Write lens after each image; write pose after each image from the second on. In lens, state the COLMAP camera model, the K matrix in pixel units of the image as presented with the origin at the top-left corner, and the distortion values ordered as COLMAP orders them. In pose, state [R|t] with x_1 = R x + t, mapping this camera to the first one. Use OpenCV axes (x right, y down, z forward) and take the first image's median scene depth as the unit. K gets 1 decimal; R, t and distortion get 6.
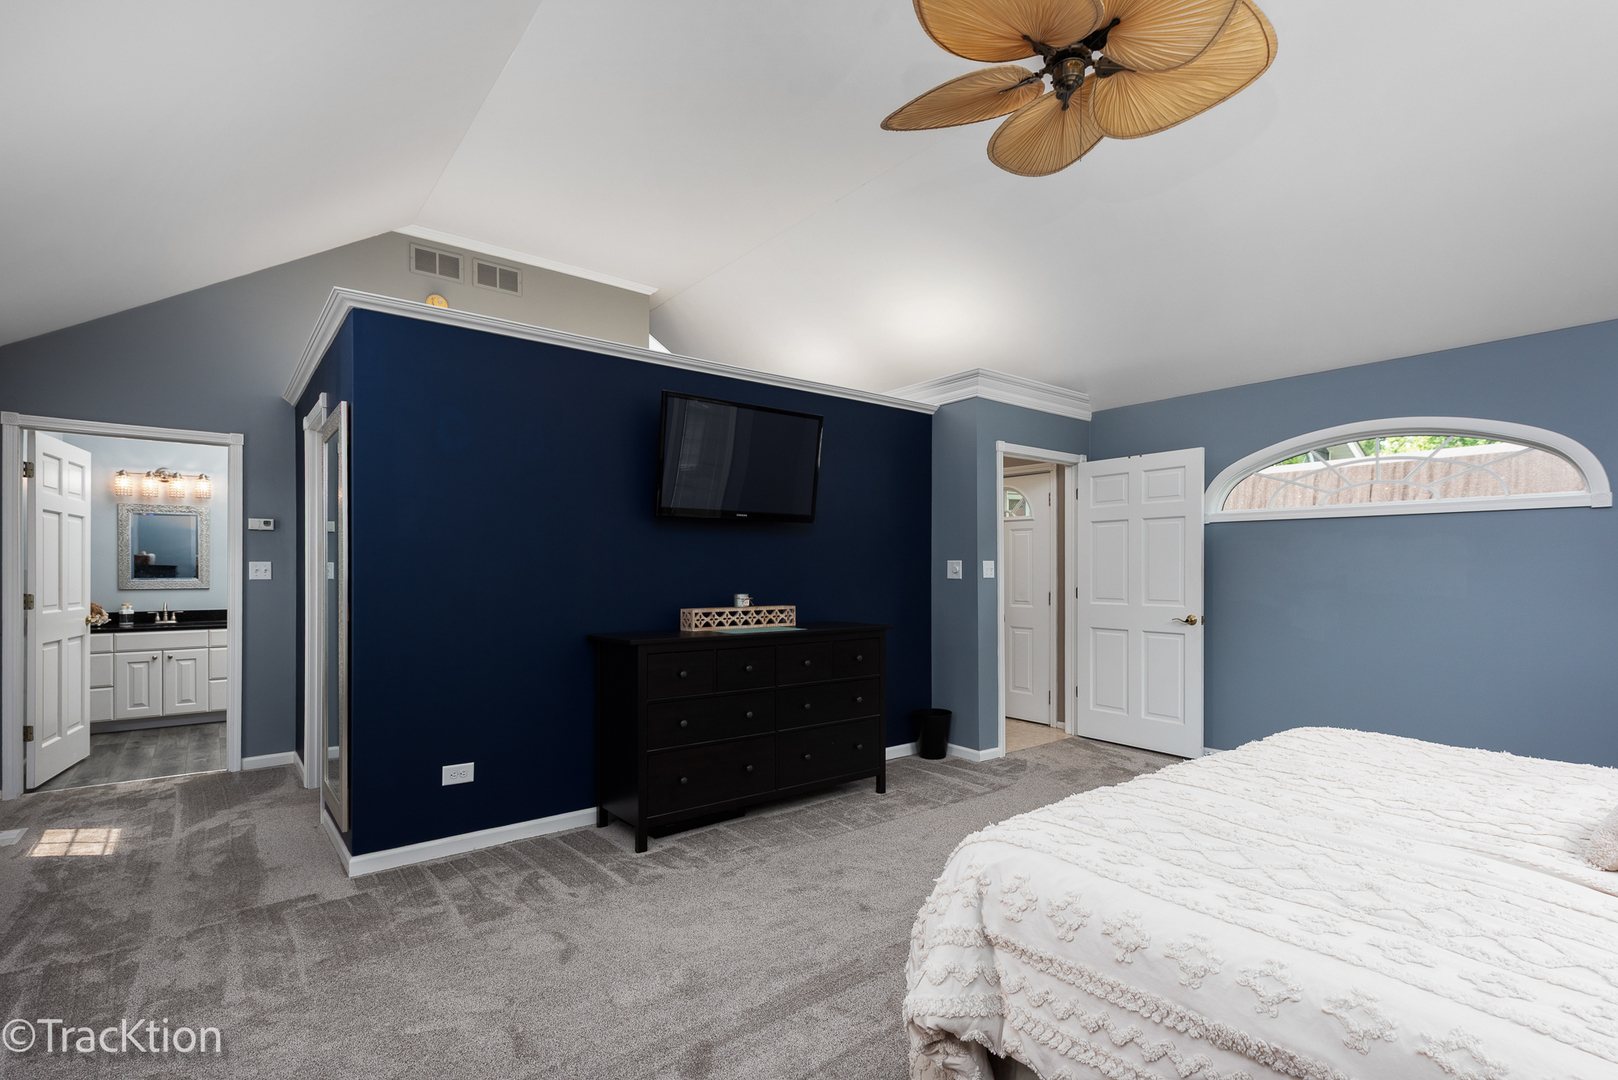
lens RADIAL K [[747.2, 0, 791.8], [0, 747.2, 577.2], [0, 0, 1]] dist [0.006819, -0.002160]
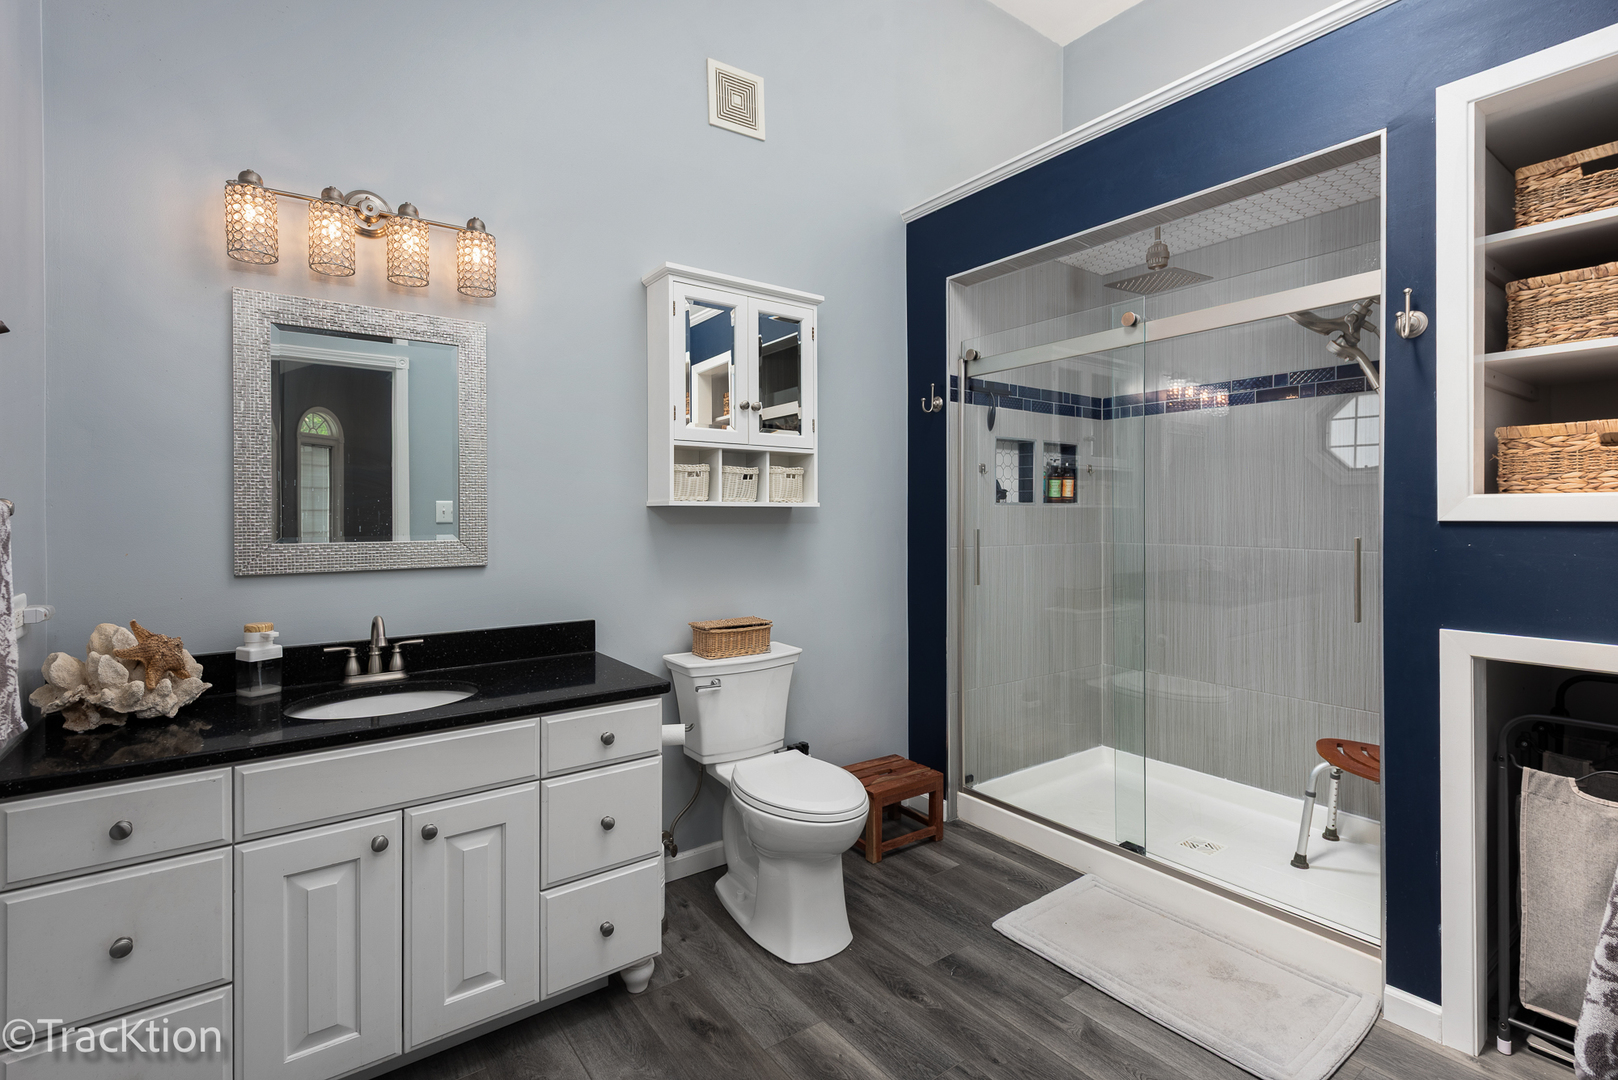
lens RADIAL K [[747.2, 0, 809.1], [0, 747.2, 526.8], [0, 0, 1]] dist [0.006819, -0.002160]
pose [[0.999802, 0.002428, -0.019762, -0.671481], [-0.002471, 0.999995, -0.002144, -0.002601], [0.019756, 0.002193, 0.999802, 0.716583]]
